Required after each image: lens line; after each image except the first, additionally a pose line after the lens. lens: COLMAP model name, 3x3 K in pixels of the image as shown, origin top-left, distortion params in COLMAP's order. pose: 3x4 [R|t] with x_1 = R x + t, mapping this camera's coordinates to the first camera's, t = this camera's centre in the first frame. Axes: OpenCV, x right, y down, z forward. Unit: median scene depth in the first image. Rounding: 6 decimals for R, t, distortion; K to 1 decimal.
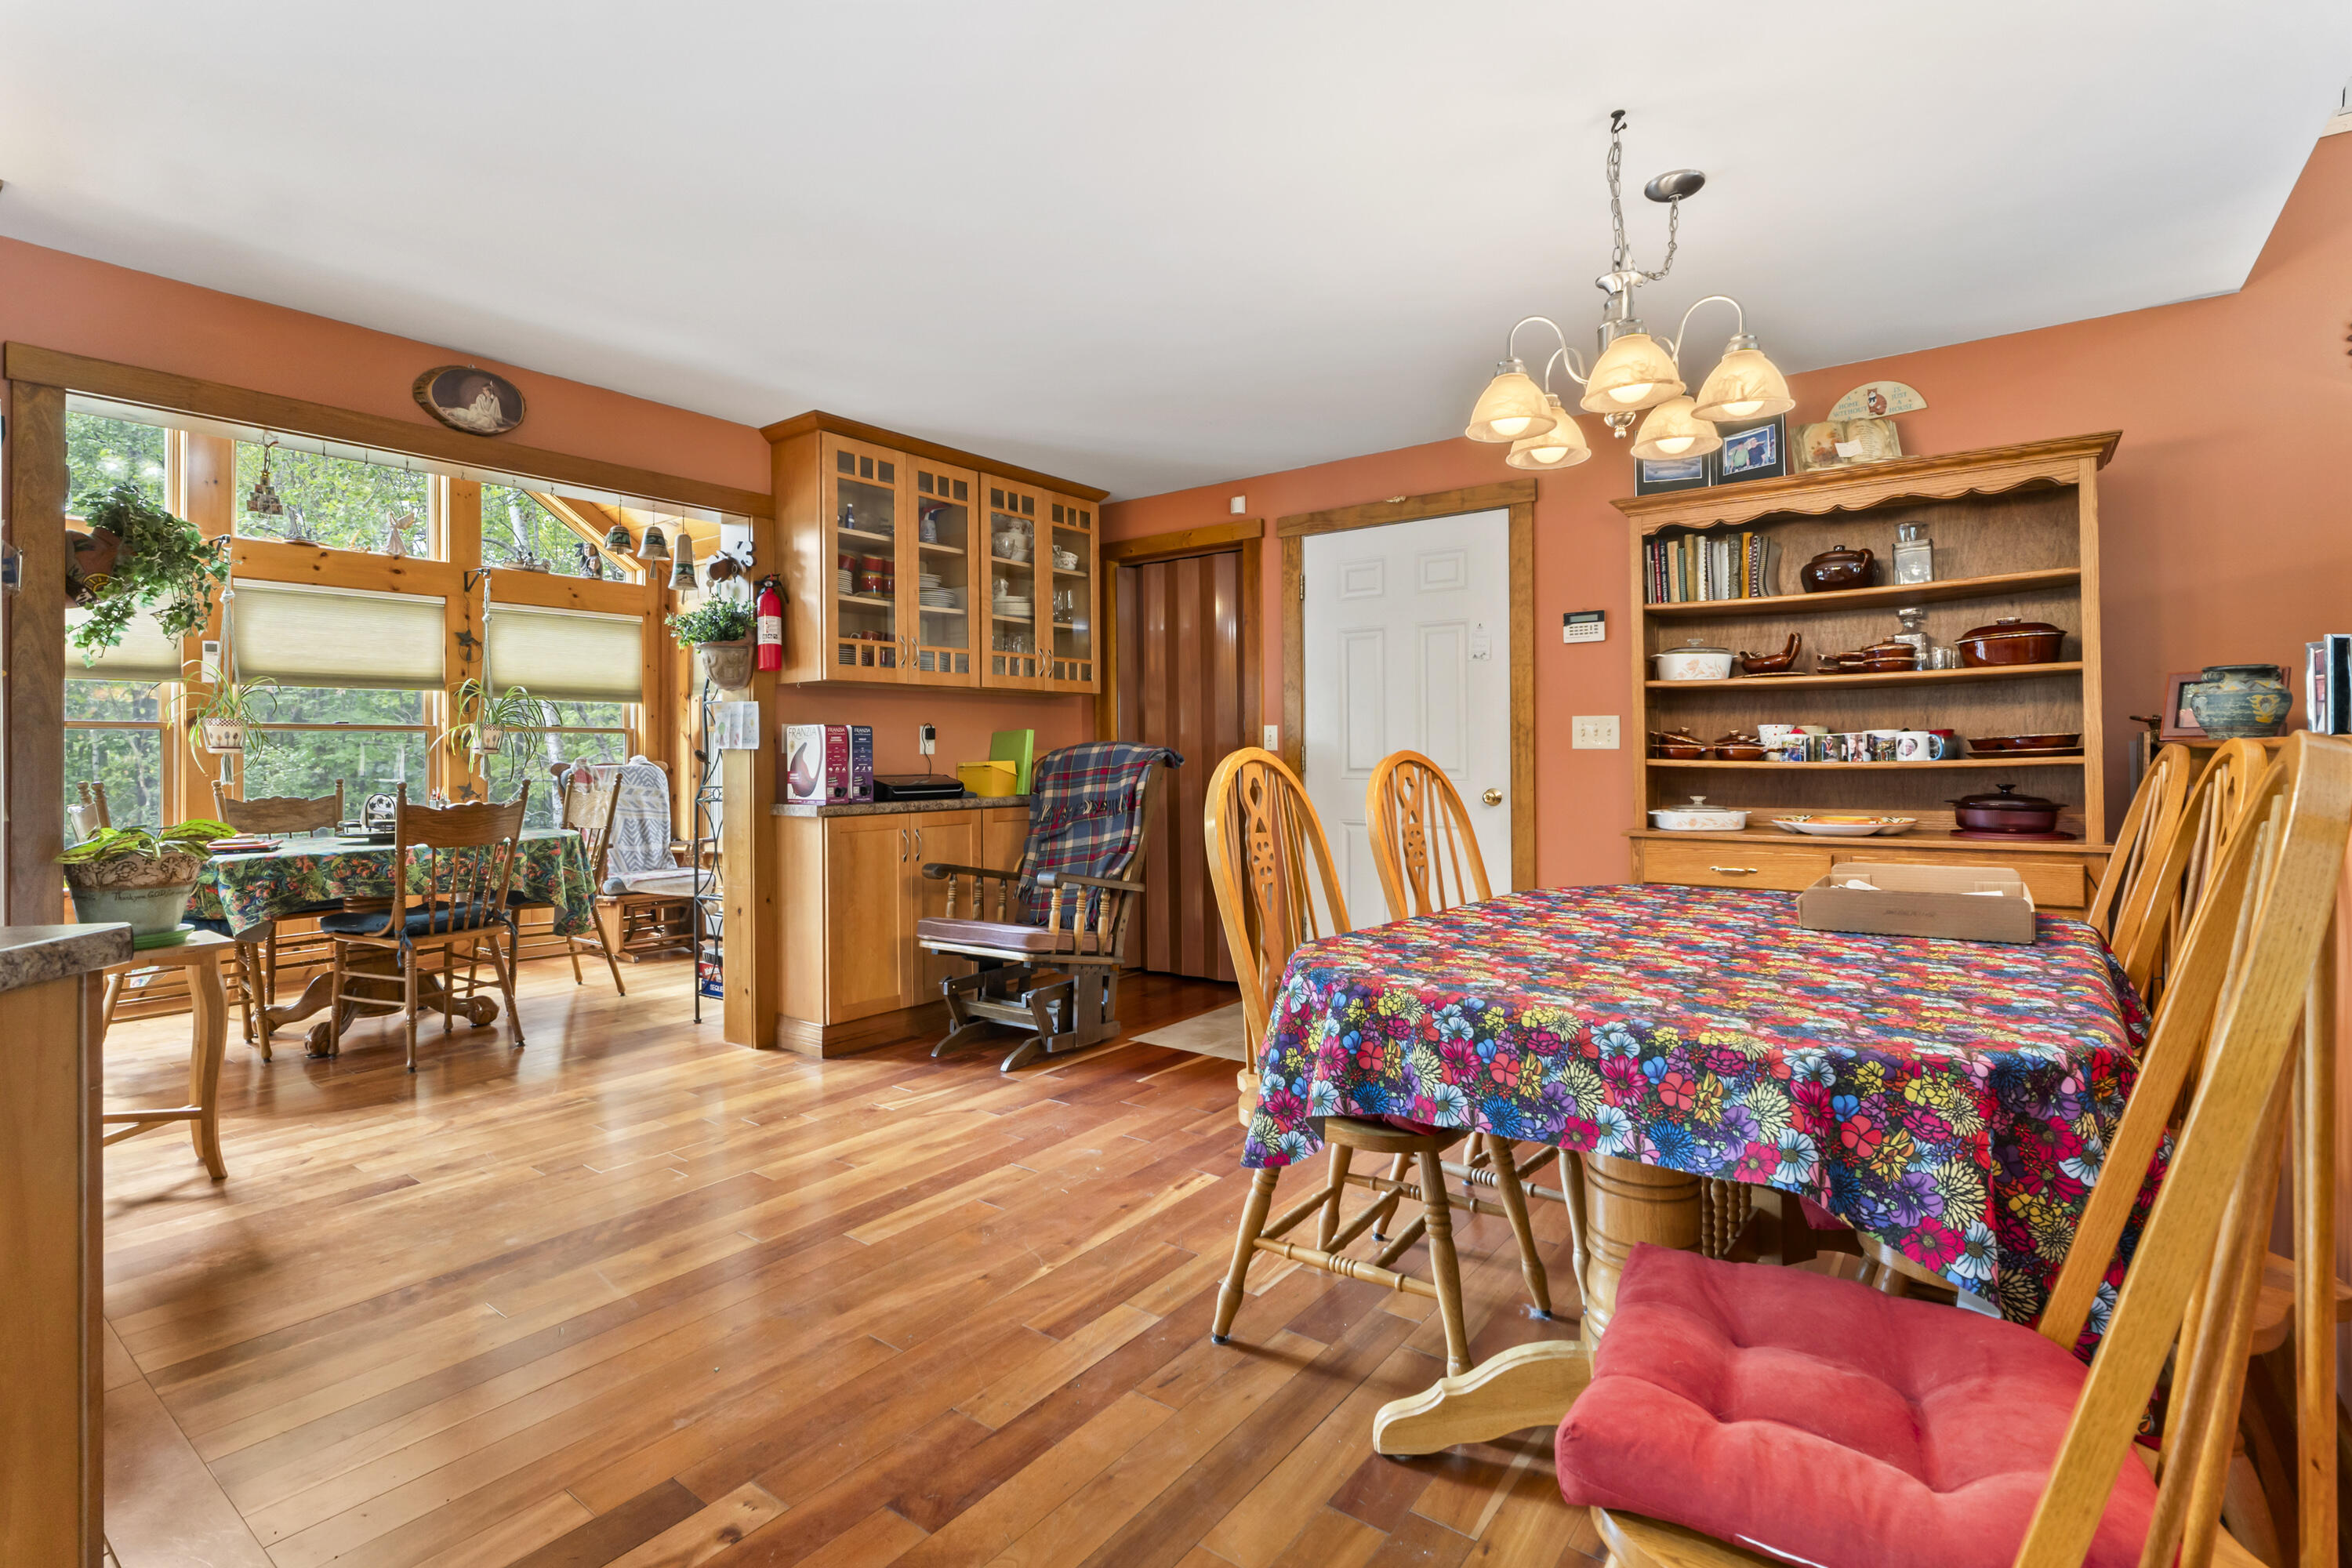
lens RADIAL K [[1102.2, 0, 1182.8], [0, 1102.2, 748.4], [0, 0, 1]] dist [-0.000899, -0.000378]
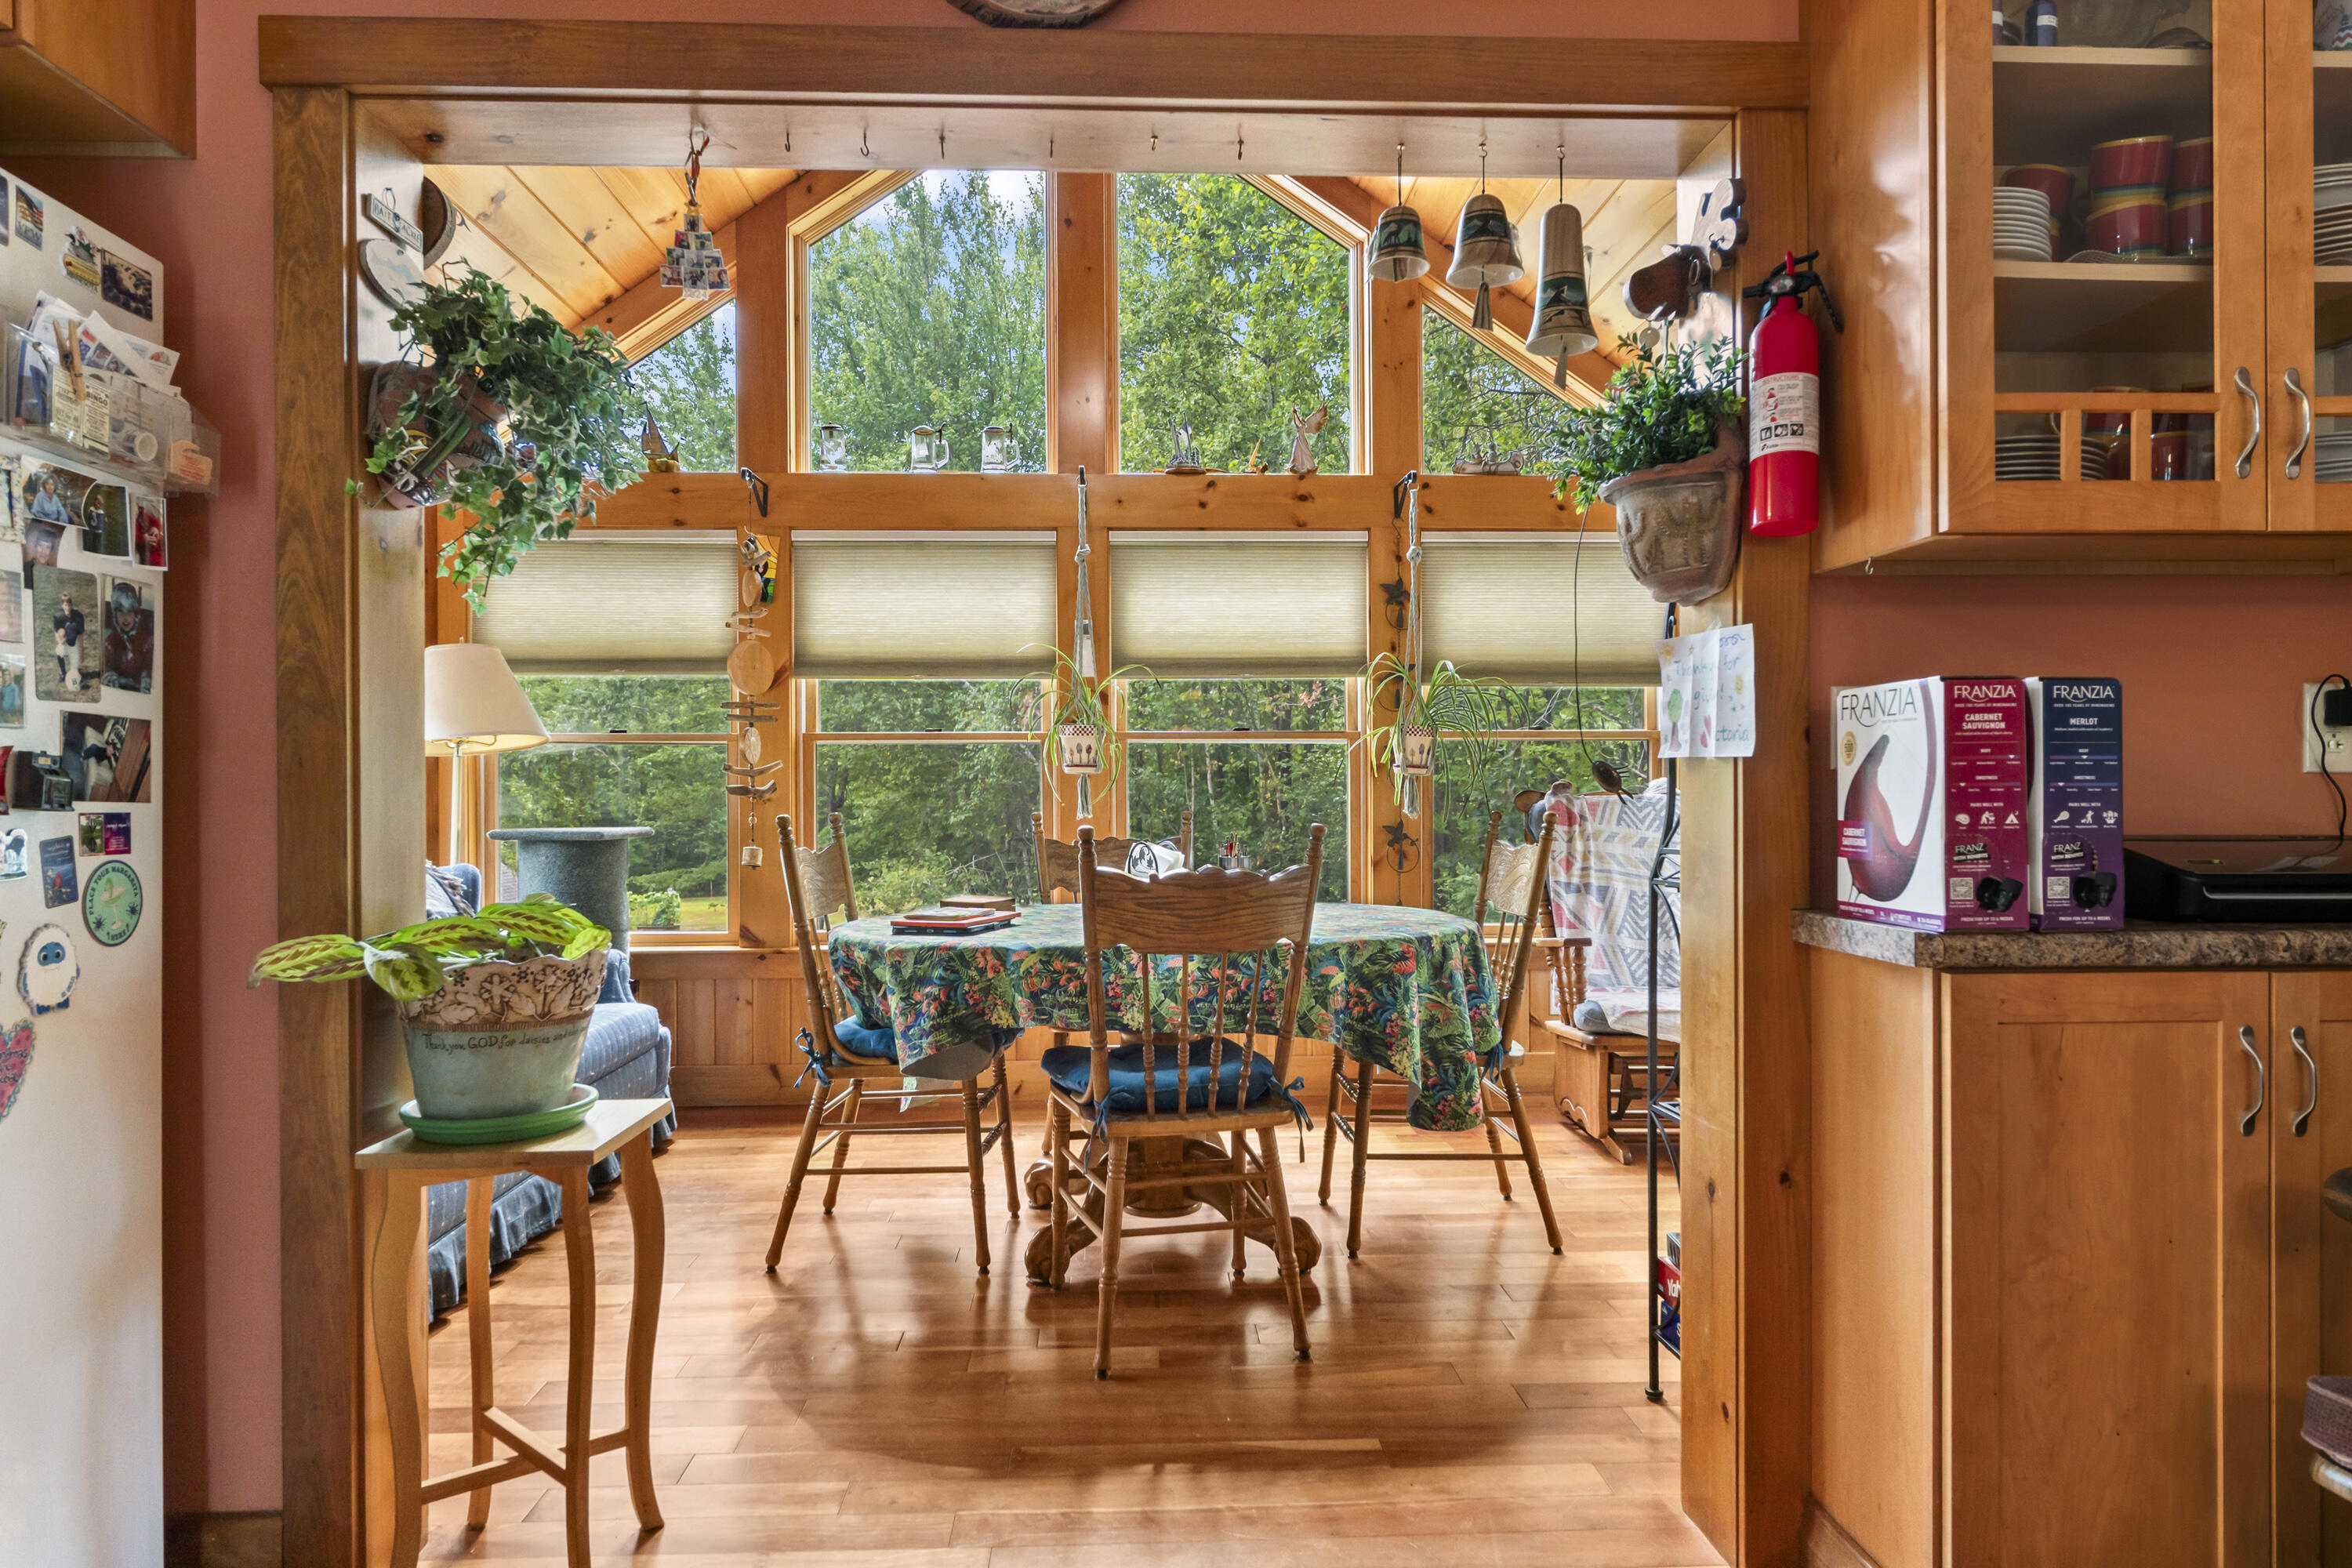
lens RADIAL K [[1408.4, 0, 1171.8], [0, 1408.4, 795.2], [0, 0, 1]] dist [-0.004569, 0.000956]
pose [[0.629142, 0.009782, -0.777229, -0.147697], [0.003586, 0.999874, 0.015487, 0.005158], [0.777282, -0.012530, 0.629027, 0.562246]]
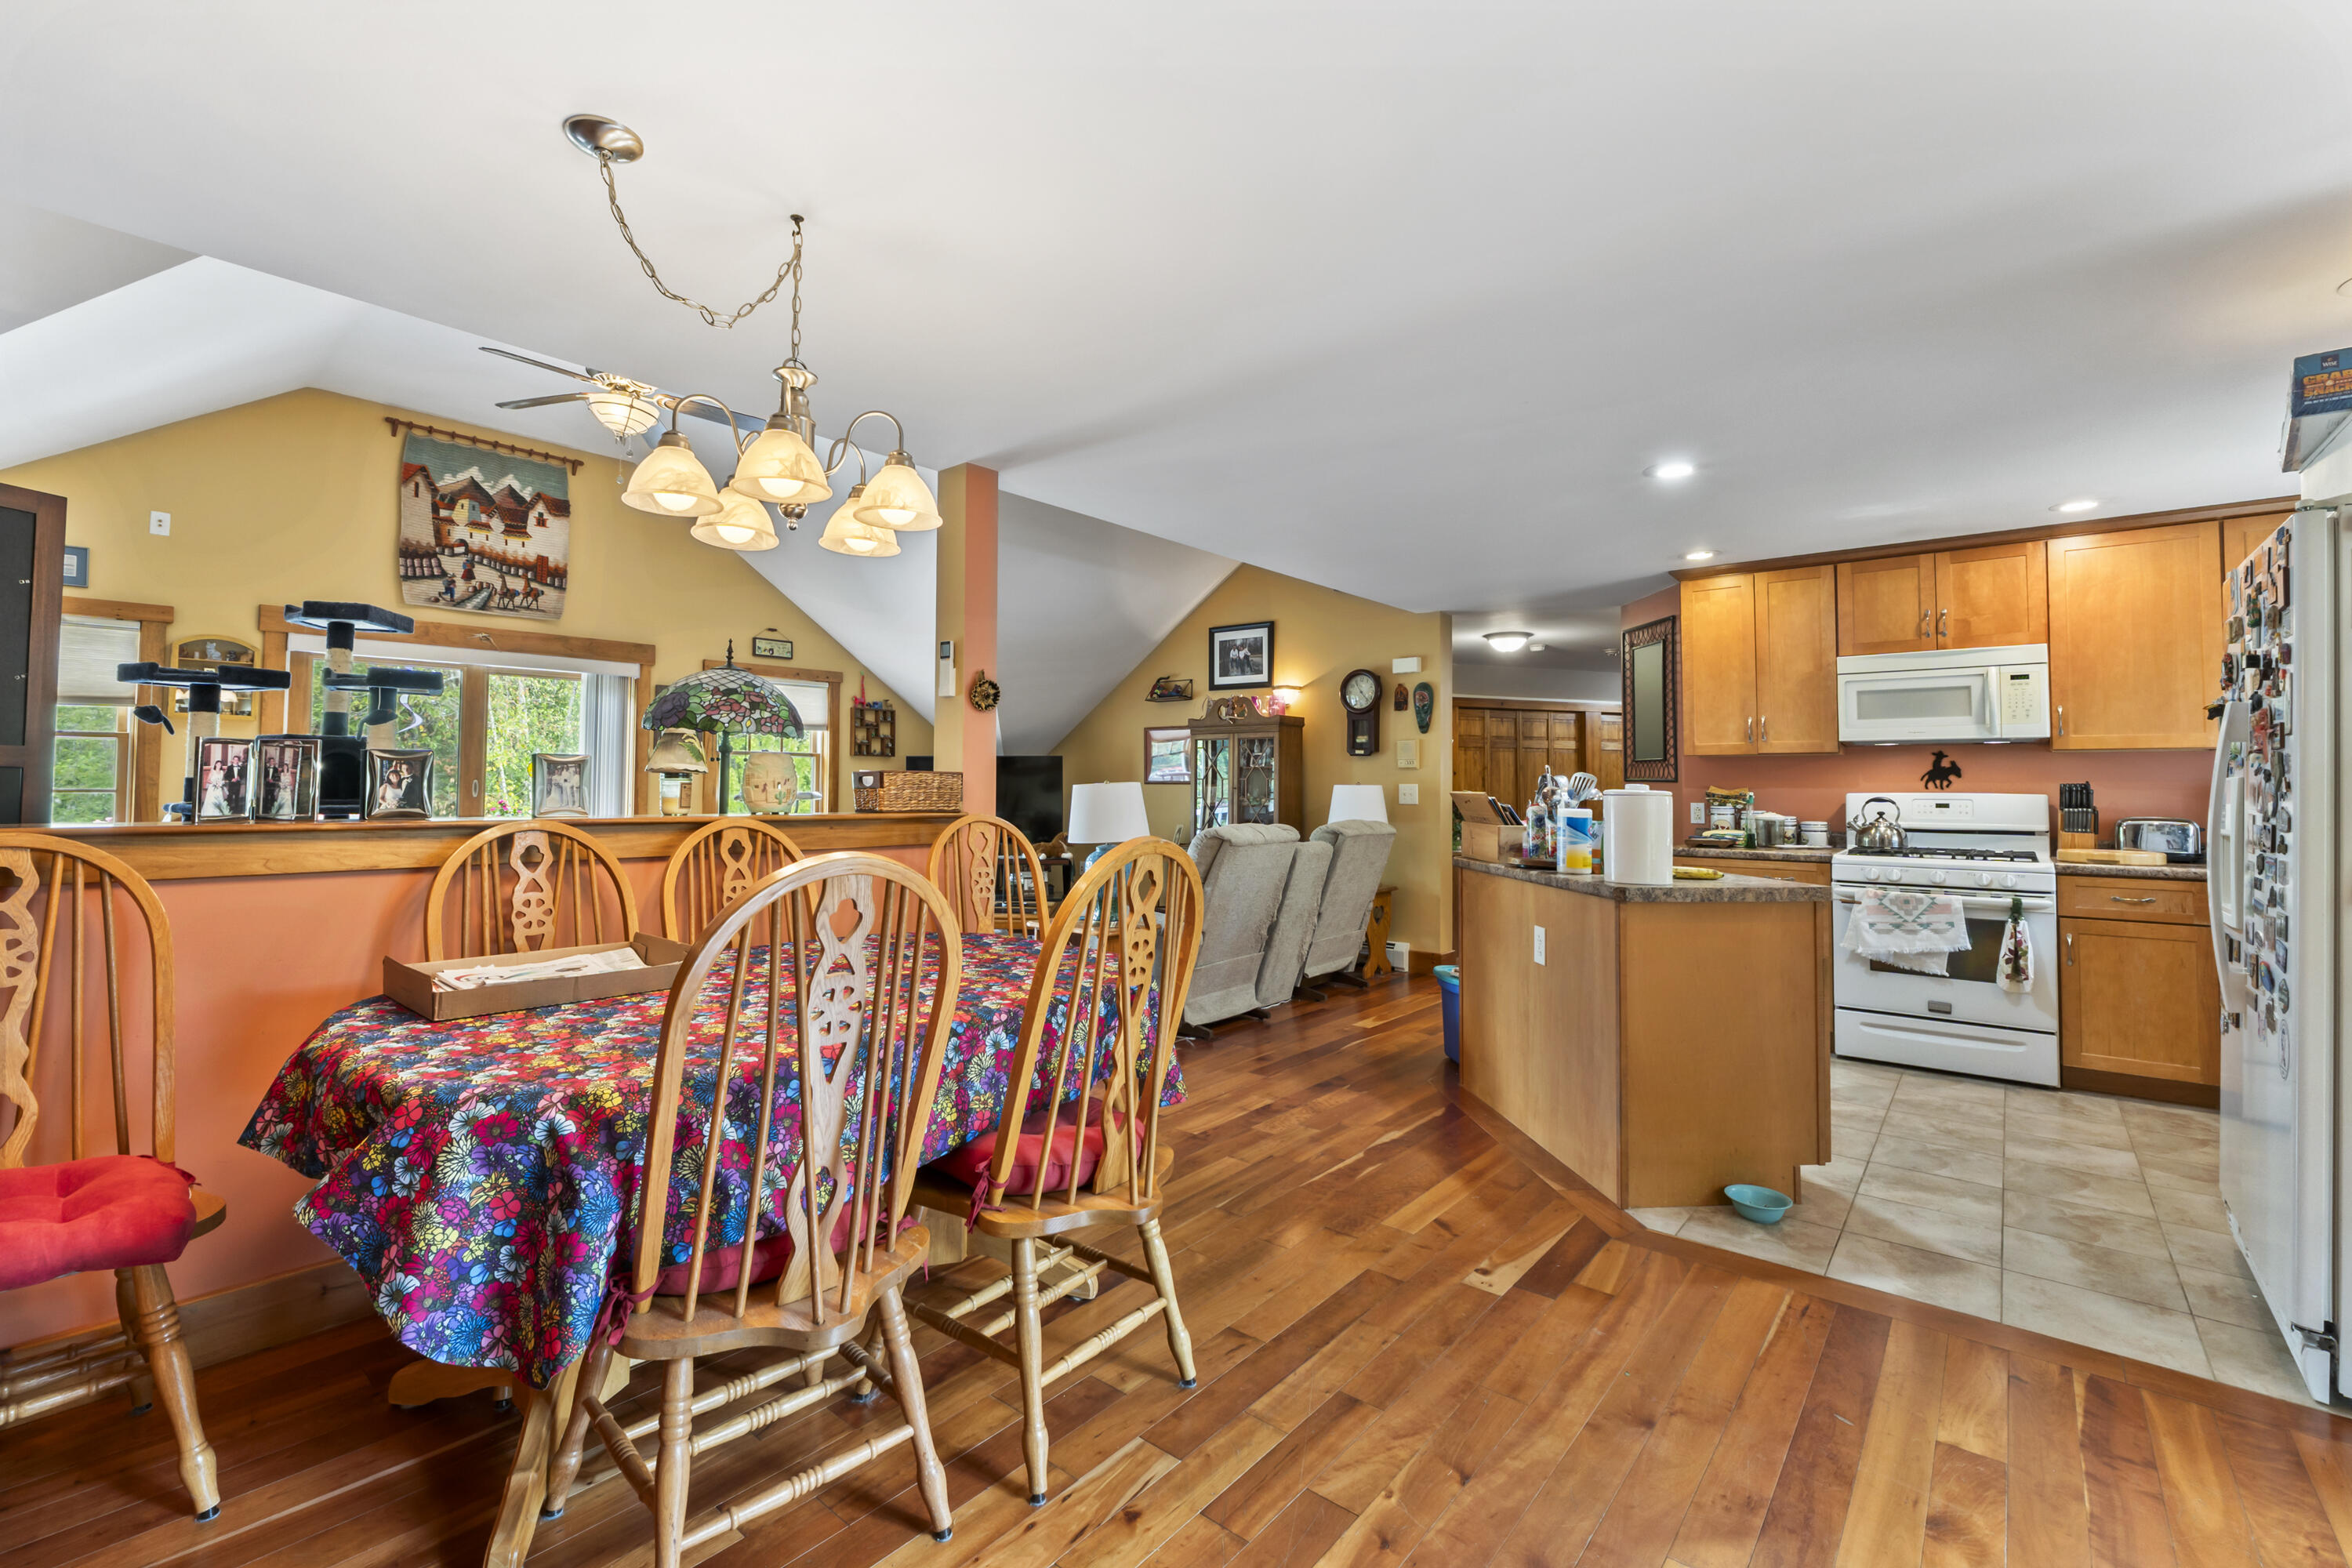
lens RADIAL K [[1008.2, 0, 1176.0], [0, 1008.2, 784.0], [0, 0, 1]] dist [0.000339, 0.000147]
pose [[-0.998296, 0.001918, 0.058314, -0.005569], [0.001552, 0.999979, -0.006311, -0.021742], [-0.058325, -0.006210, -0.998278, 0.985861]]
